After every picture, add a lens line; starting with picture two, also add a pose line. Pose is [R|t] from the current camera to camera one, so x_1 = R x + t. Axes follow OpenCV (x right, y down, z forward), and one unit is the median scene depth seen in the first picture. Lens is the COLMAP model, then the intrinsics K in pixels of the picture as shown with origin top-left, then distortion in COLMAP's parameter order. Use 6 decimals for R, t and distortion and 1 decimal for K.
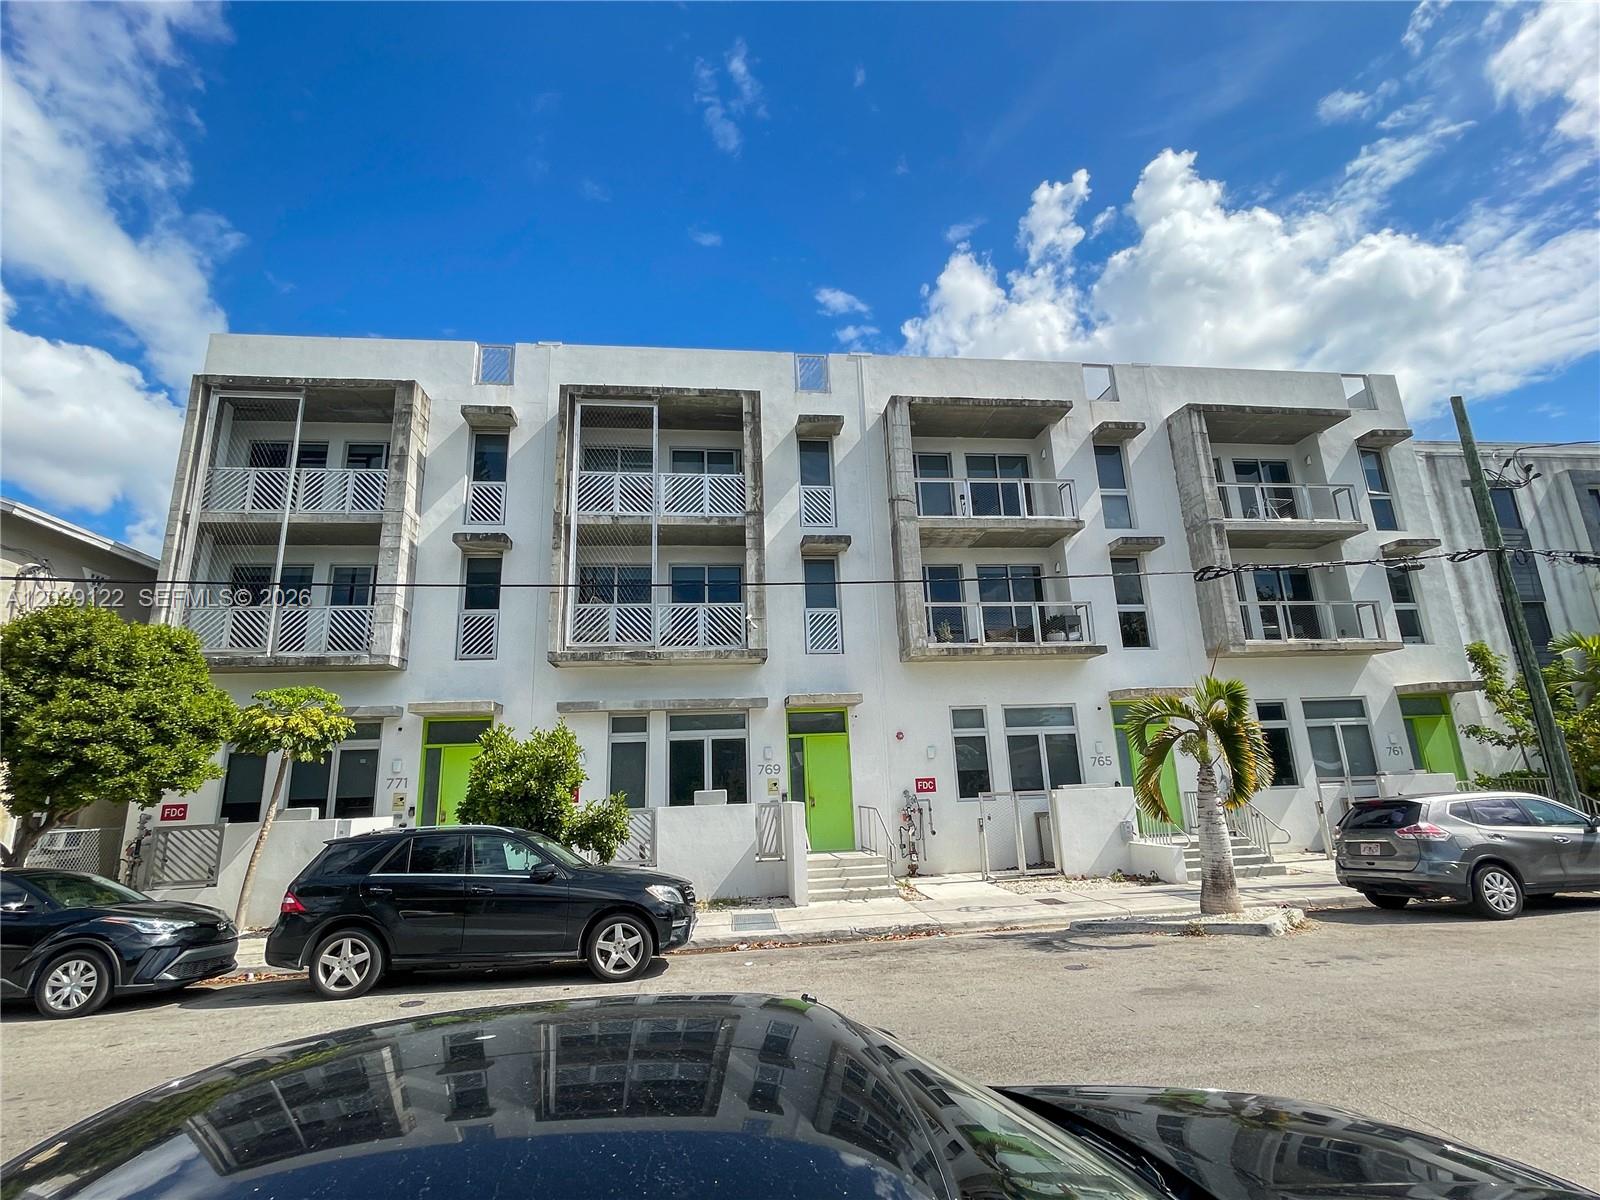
lens RADIAL K [[749.2, 0, 800.0], [0, 749.2, 600.0], [0, 0, 1]] dist [0.000428, 0.000080]
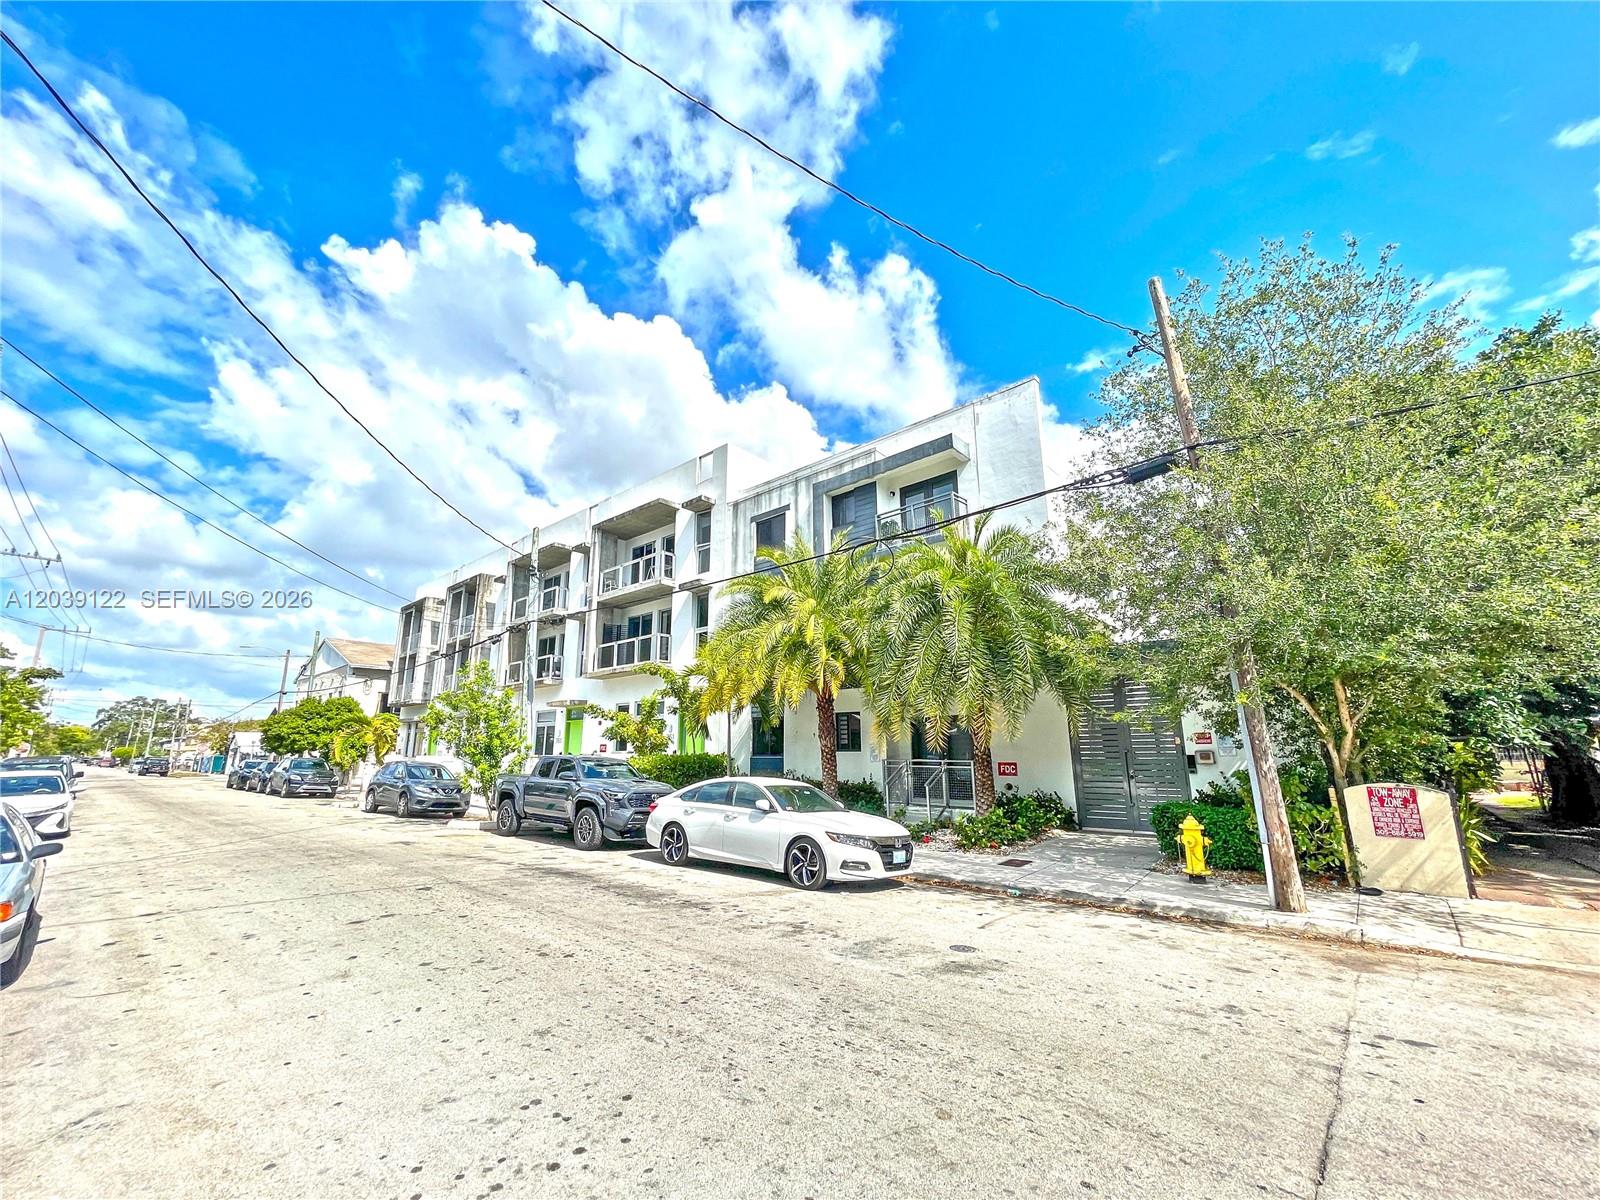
lens RADIAL K [[673.4, 0, 800.0], [0, 673.4, 600.0], [0, 0, 1]] dist [-0.001551, 0.011010]
pose [[0.647249, -0.128080, -0.751442, 1.775550], [0.190310, 0.981718, -0.003407, -0.006853], [0.738140, -0.140802, 0.659791, 0.311611]]
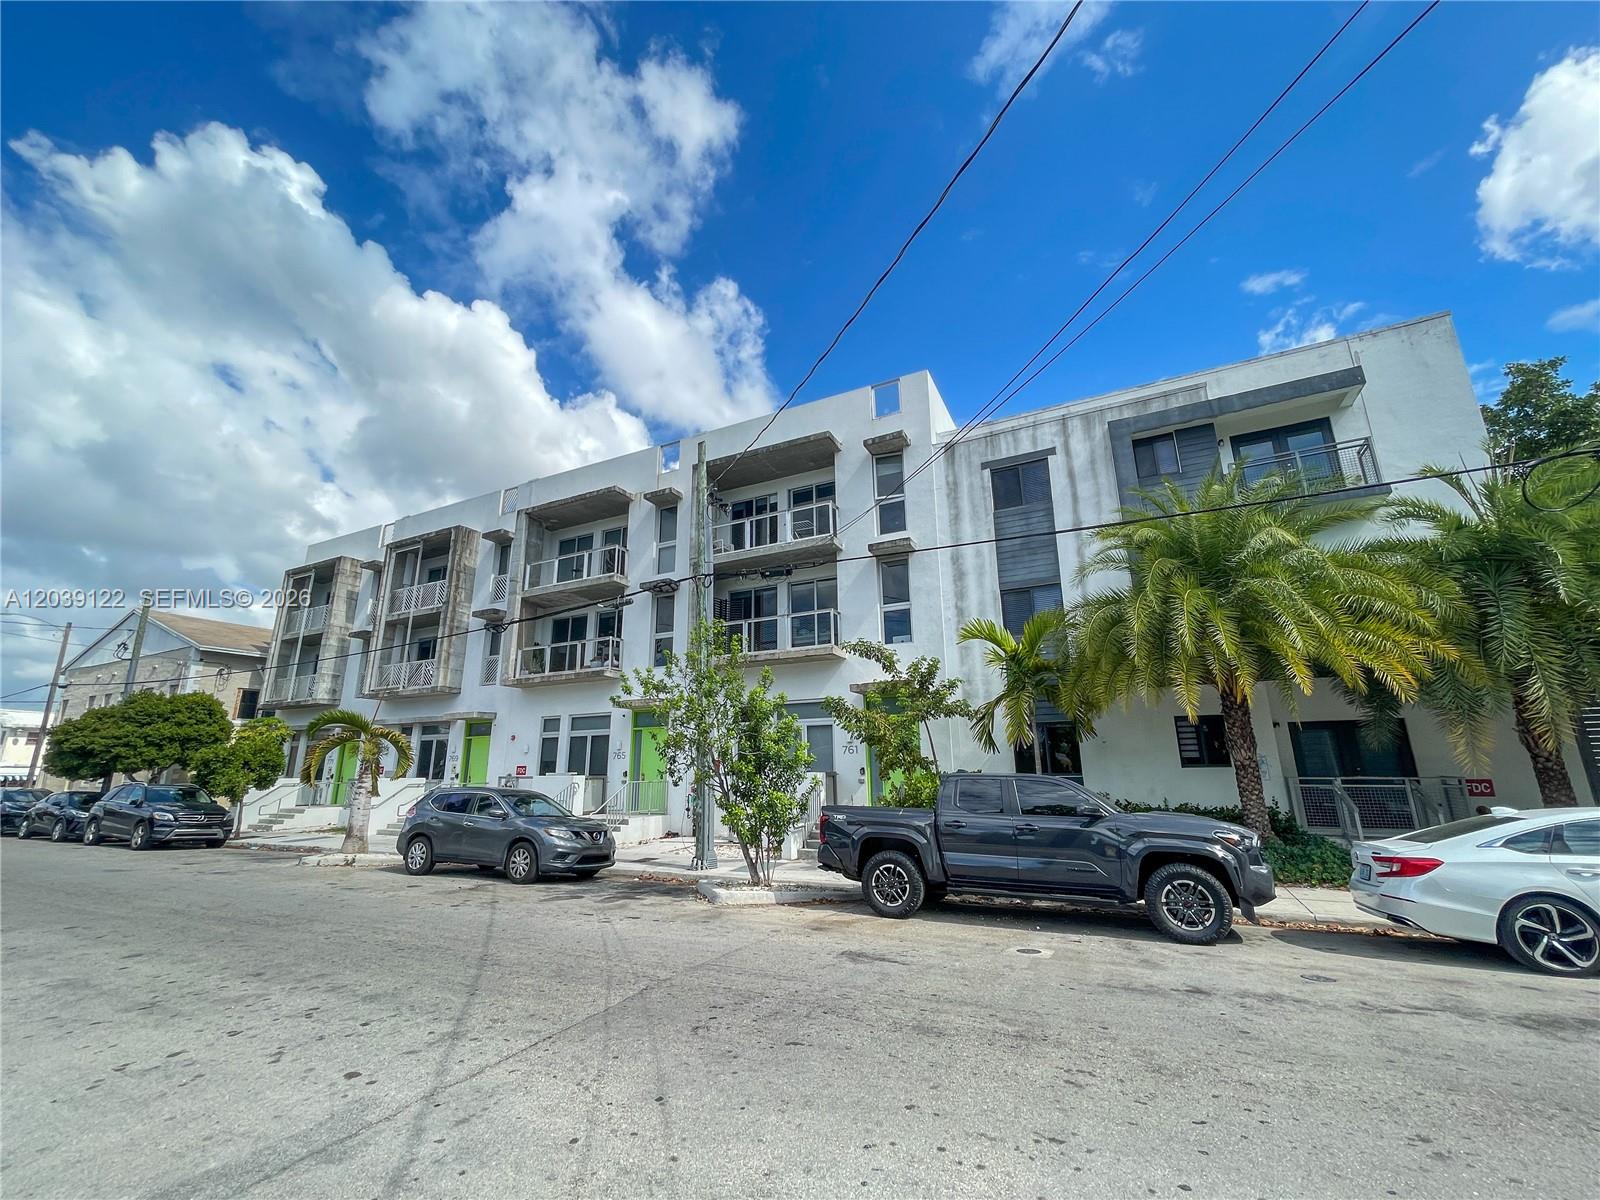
lens RADIAL K [[673.4, 0, 800.0], [0, 673.4, 600.0], [0, 0, 1]] dist [-0.001551, 0.011010]
pose [[0.833232, -0.111527, -0.541559, 1.150033], [0.124331, 0.992155, -0.013027, -0.004535], [0.538763, -0.056478, 0.840562, 0.146183]]
